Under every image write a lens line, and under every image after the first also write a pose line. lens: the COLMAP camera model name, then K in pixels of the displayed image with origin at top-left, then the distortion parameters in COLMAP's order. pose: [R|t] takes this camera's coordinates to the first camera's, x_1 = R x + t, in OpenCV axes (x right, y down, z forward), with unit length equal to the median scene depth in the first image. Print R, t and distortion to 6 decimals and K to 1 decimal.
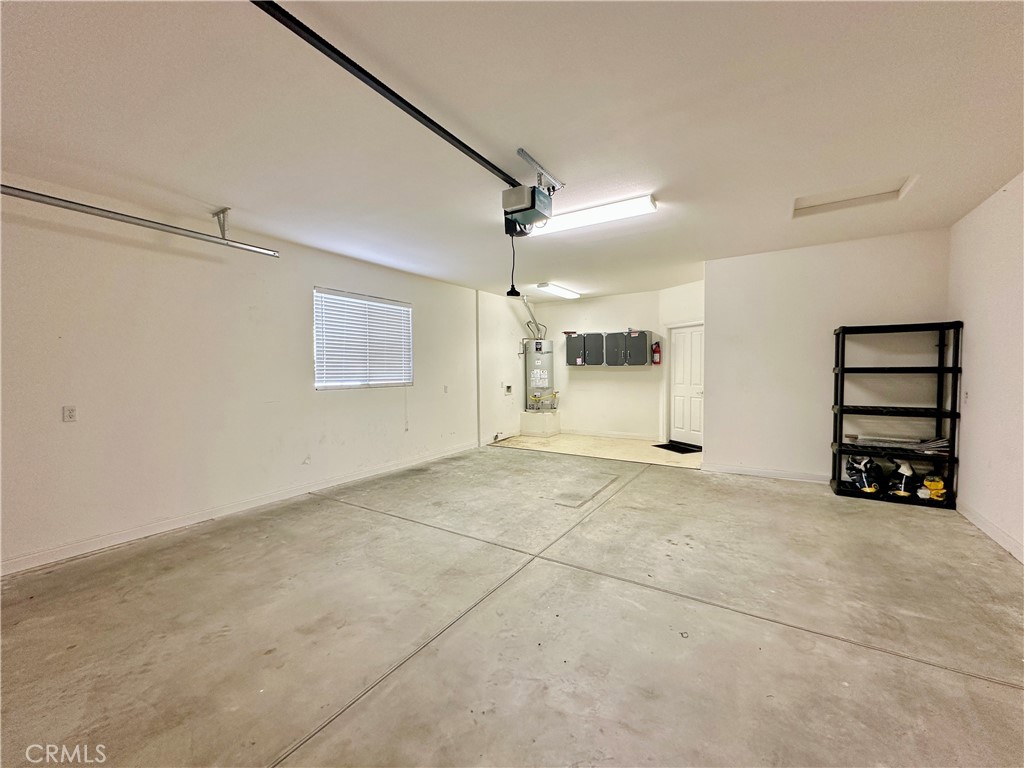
lens RADIAL K [[409.5, 0, 512.2], [0, 409.5, 384.4], [0, 0, 1]] dist [-0.000125, 0.000235]
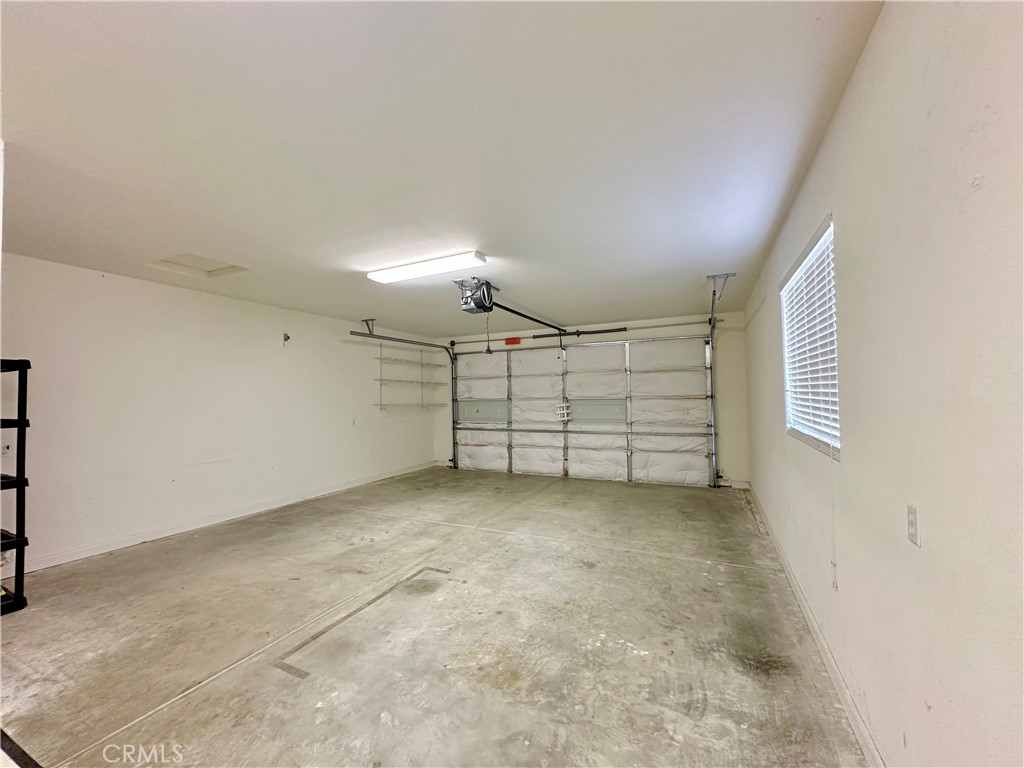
lens RADIAL K [[409.5, 0, 510.1], [0, 409.5, 382.6], [0, 0, 1]] dist [-0.000125, 0.000235]
pose [[-0.992619, 0.019306, -0.119728, 0.077257], [0.018599, 0.999802, 0.007026, -0.098518], [0.119840, 0.004748, -0.992782, 1.900724]]
